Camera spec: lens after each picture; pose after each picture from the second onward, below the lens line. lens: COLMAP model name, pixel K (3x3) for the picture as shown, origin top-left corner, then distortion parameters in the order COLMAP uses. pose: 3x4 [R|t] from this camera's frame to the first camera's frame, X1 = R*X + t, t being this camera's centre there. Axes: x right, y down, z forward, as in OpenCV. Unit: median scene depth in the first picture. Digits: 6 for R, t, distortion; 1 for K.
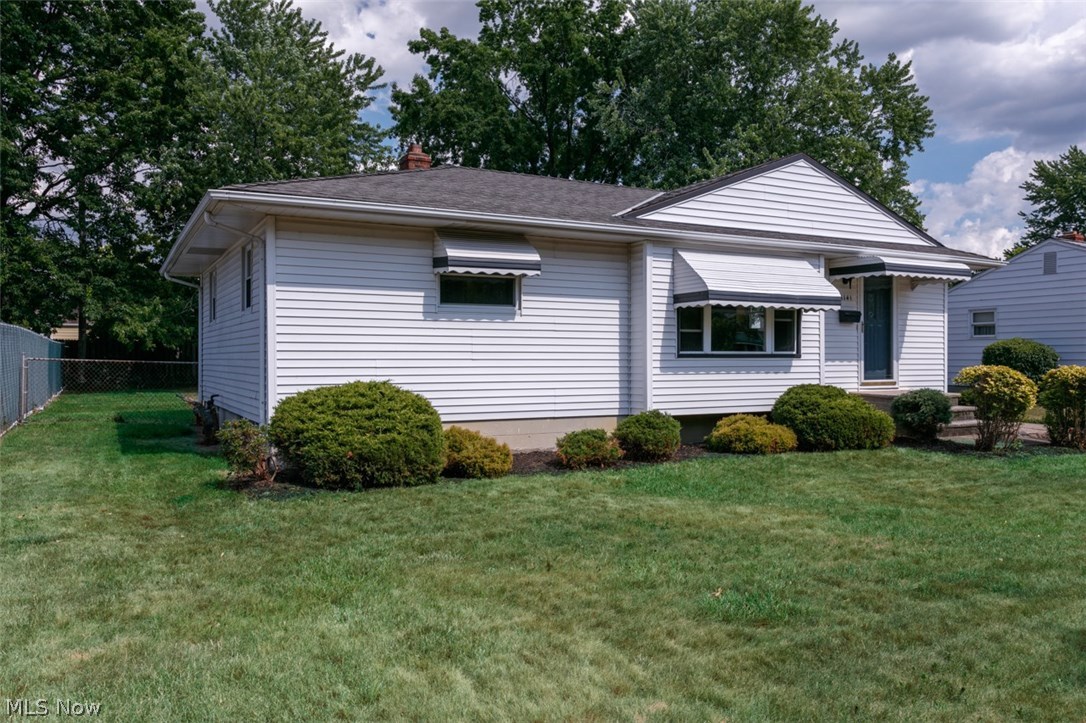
lens RADIAL K [[827.6, 0, 543.0], [0, 827.6, 361.5], [0, 0, 1]] dist [0.006284, -0.000855]
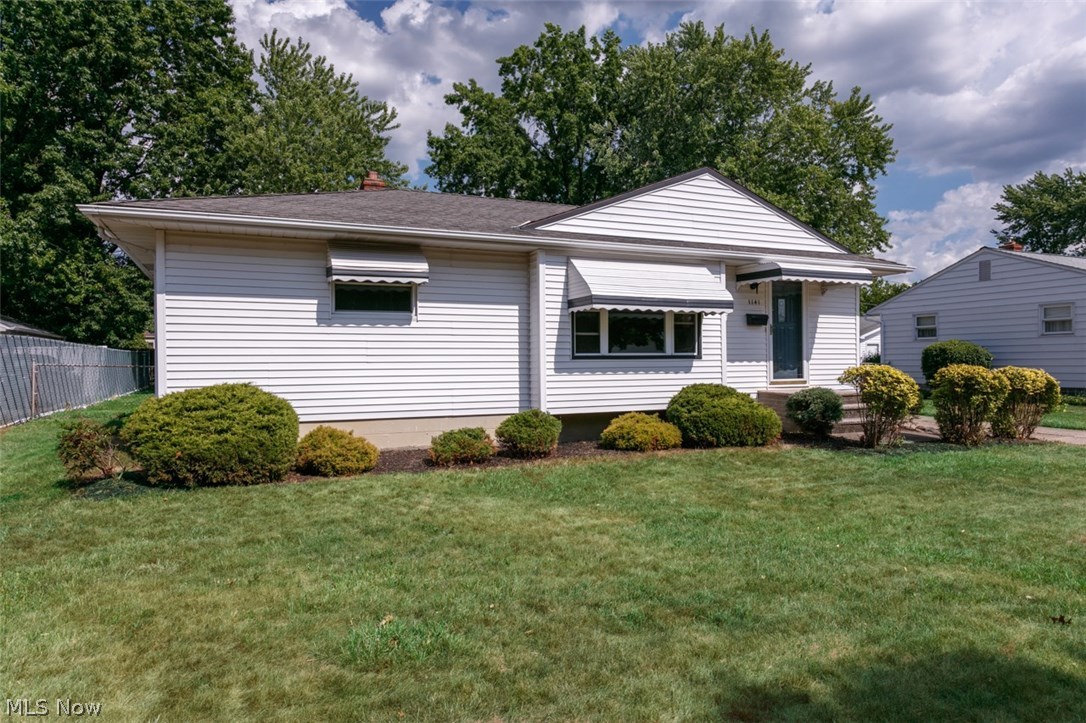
lens RADIAL K [[687.0, 0, 543.0], [0, 687.0, 361.5], [0, 0, 1]] dist [-0.001847, 0.002802]
pose [[0.997494, -0.006984, -0.070411, 0.182149], [0.006687, 0.999968, -0.004445, 0.001757], [0.070440, 0.003963, 0.997508, 0.114147]]
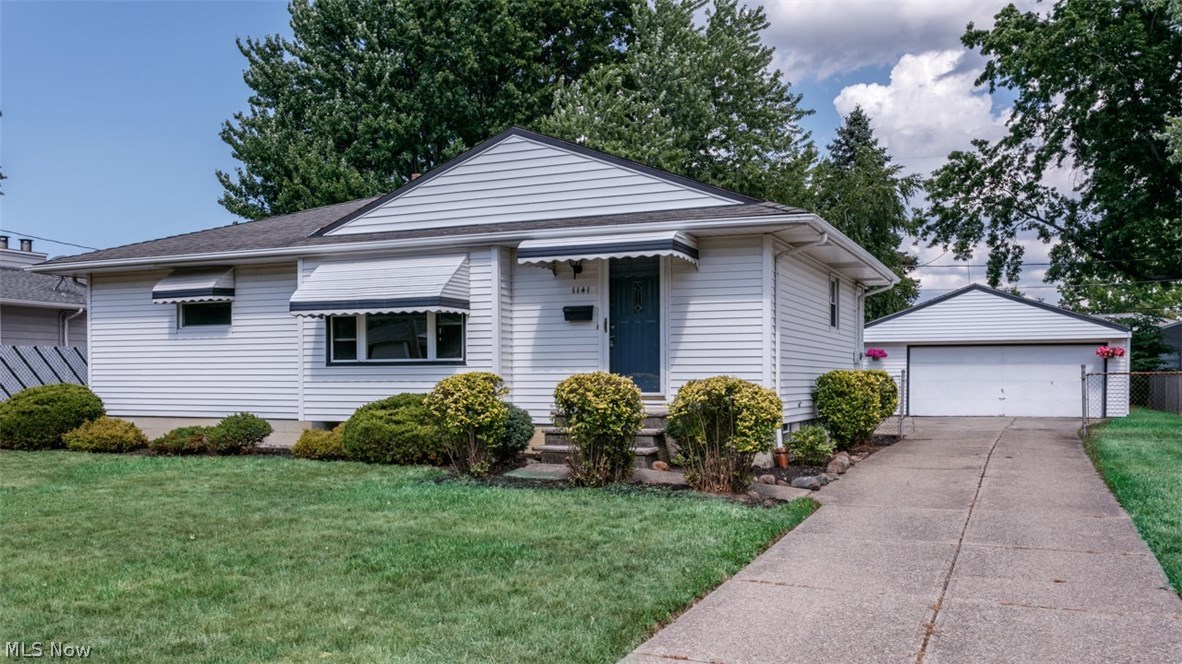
lens RADIAL K [[978.2, 0, 590.7], [0, 978.2, 399.5], [0, 0, 1]] dist [0.000749, 0.003104]
pose [[0.616360, 0.016834, -0.787284, 1.309740], [-0.001165, 0.999790, 0.020465, 0.011783], [0.787463, -0.011696, 0.616250, 0.484878]]
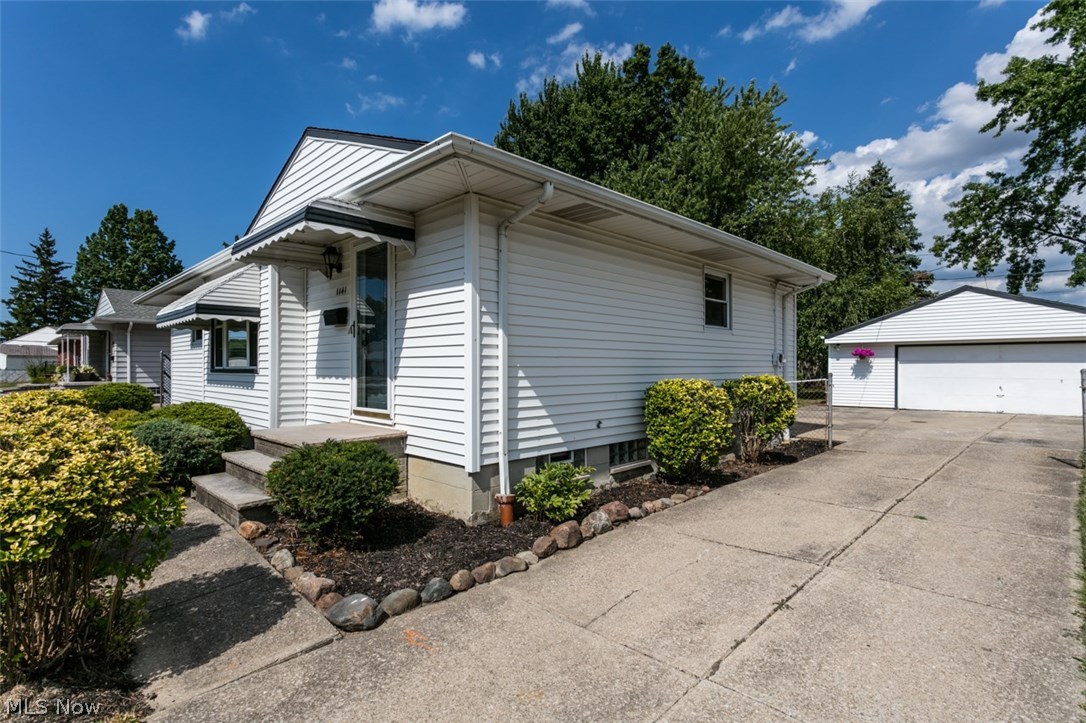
lens RADIAL K [[533.4, 0, 543.0], [0, 533.4, 361.5], [0, 0, 1]] dist [0.000540, 0.000233]
pose [[0.297873, -0.009165, -0.954561, 1.005886], [-0.000491, 0.999952, -0.009754, -0.012632], [0.954605, 0.003375, 0.297855, 1.198635]]
